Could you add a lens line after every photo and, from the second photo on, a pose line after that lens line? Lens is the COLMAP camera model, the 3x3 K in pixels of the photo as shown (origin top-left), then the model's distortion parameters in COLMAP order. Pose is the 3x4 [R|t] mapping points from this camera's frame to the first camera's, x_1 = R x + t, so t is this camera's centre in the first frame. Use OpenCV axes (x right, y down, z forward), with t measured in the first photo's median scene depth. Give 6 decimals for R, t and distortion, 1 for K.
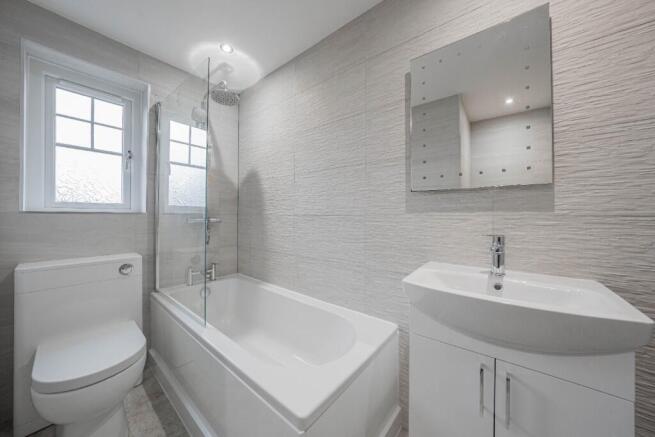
lens RADIAL K [[224.4, 0, 326.1], [0, 224.4, 215.1], [0, 0, 1]] dist [-0.002800, -0.000068]
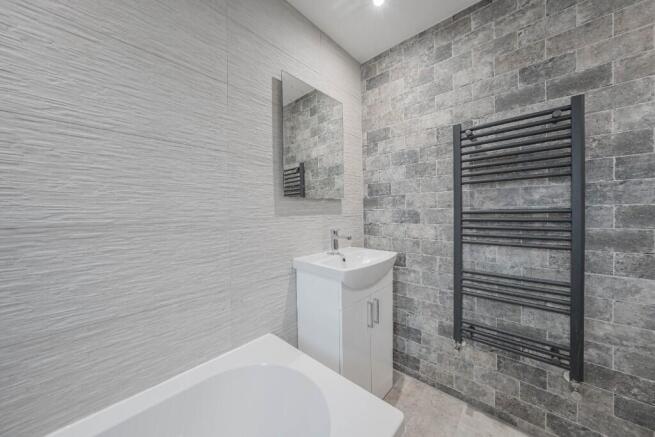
lens RADIAL K [[224.4, 0, 326.2], [0, 224.4, 215.3], [0, 0, 1]] dist [-0.002800, -0.000068]
pose [[0.069239, -0.015245, 0.997484, -0.615850], [0.015360, 0.999781, 0.014214, -0.026315], [-0.997482, 0.014337, 0.069458, 0.684919]]
